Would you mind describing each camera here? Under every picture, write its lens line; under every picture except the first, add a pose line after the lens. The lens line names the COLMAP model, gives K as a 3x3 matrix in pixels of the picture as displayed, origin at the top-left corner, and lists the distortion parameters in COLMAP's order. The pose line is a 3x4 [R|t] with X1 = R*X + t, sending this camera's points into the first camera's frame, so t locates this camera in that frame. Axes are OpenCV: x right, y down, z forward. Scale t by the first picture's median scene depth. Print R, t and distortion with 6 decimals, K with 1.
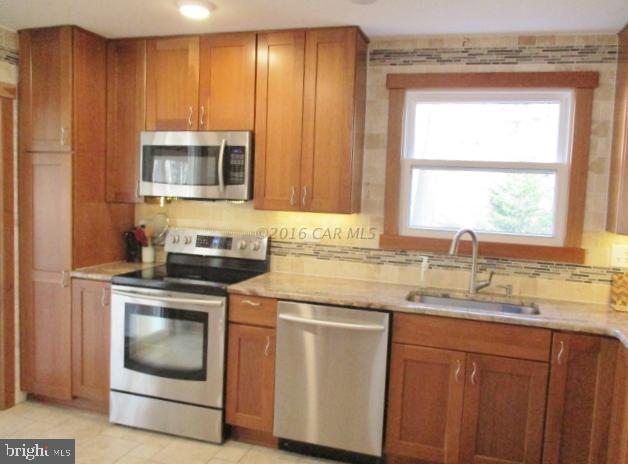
lens RADIAL K [[545.7, 0, 314.8], [0, 545.7, 231.0], [0, 0, 1]] dist [-0.009348, -0.027762]
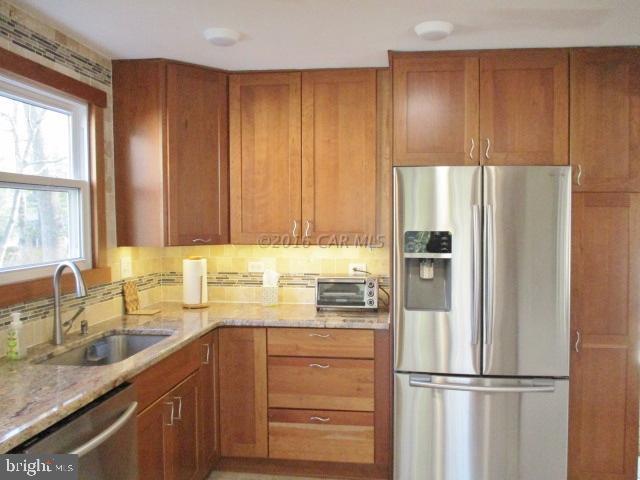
lens RADIAL K [[540.8, 0, 321.1], [0, 540.8, 237.8], [0, 0, 1]] dist [0.009820, -0.009940]
pose [[-0.166937, -0.084969, 0.982300, -0.519943], [0.076103, 0.992197, 0.098758, -0.083947], [-0.983026, 0.091242, -0.159168, 0.717053]]
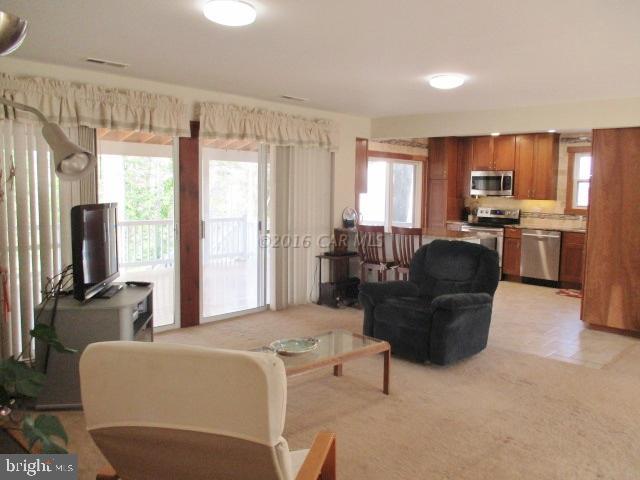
lens RADIAL K [[540.8, 0, 344.9], [0, 540.8, 221.2], [0, 0, 1]] dist [0.009820, -0.009940]
pose [[0.919041, 0.008051, -0.394080, 0.184389], [-0.022500, 0.999233, -0.032058, 0.181997], [0.393520, 0.038330, 0.918517, -1.865266]]
